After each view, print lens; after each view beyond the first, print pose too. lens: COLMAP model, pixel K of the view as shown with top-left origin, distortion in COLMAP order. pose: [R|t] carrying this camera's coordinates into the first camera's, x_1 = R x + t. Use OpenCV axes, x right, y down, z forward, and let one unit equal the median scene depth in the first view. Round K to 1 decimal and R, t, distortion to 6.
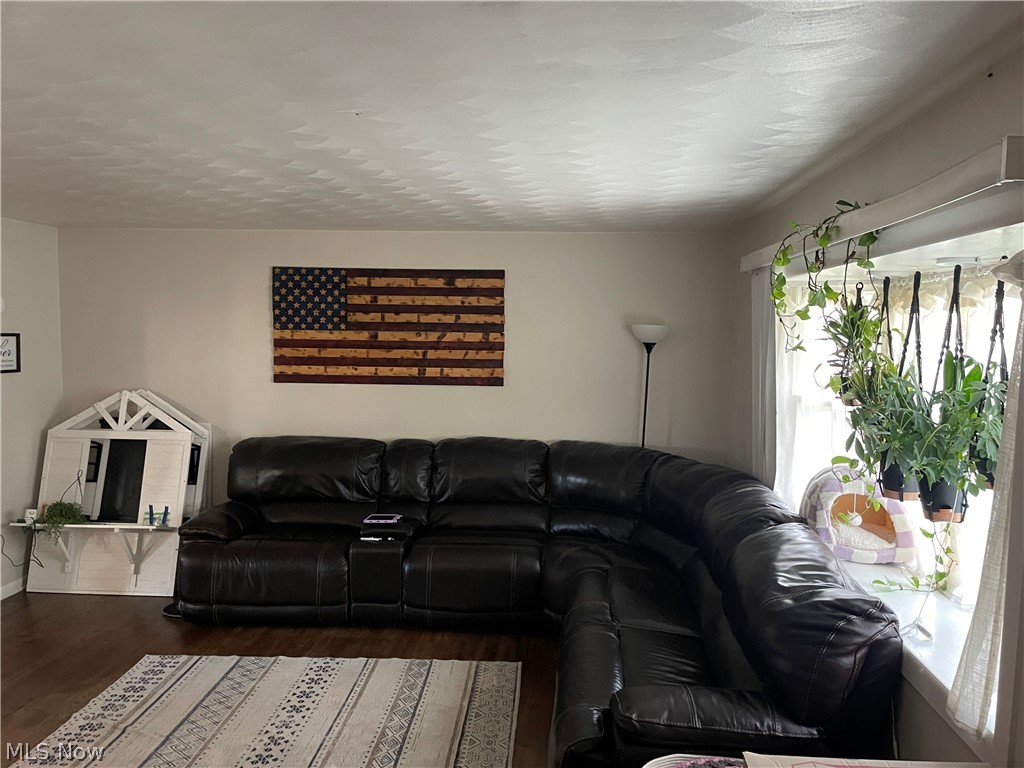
lens RADIAL K [[782.6, 0, 514.8], [0, 782.6, 388.5], [0, 0, 1]] dist [-0.008783, -0.030047]
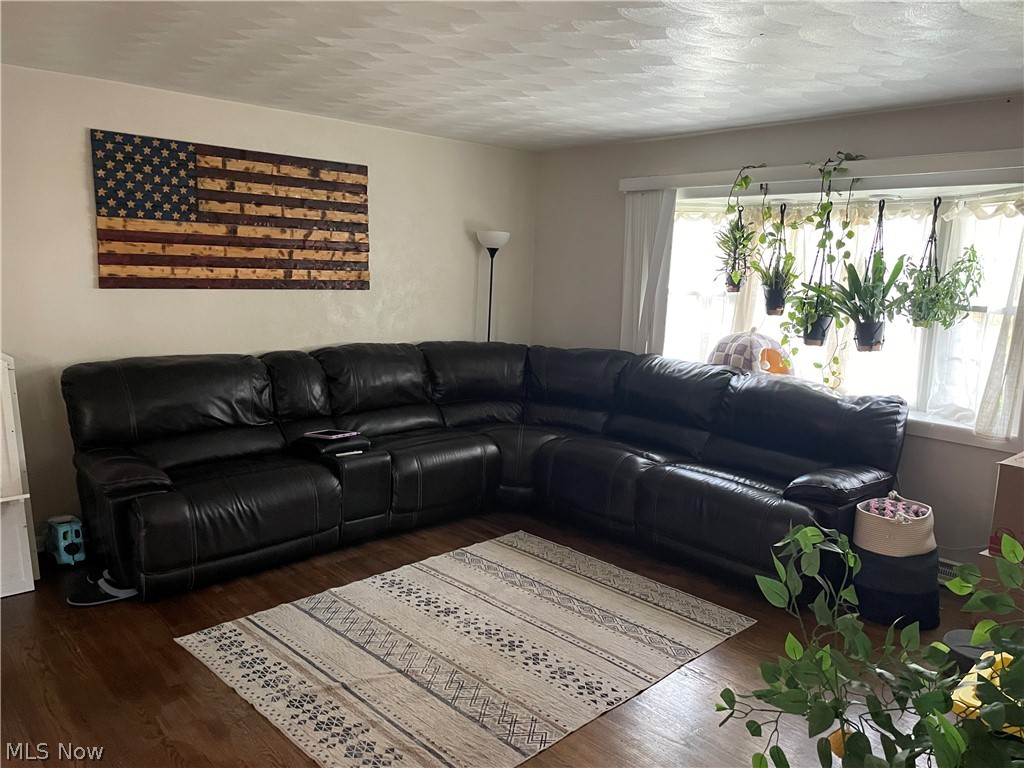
lens RADIAL K [[782.6, 0, 576.9], [0, 782.6, 412.1], [0, 0, 1]] dist [-0.008783, -0.030047]
pose [[0.657818, -0.124469, 0.742821, -0.581885], [0.032884, 0.990056, 0.136776, 0.023011], [-0.752458, -0.065547, 0.655370, 0.165218]]
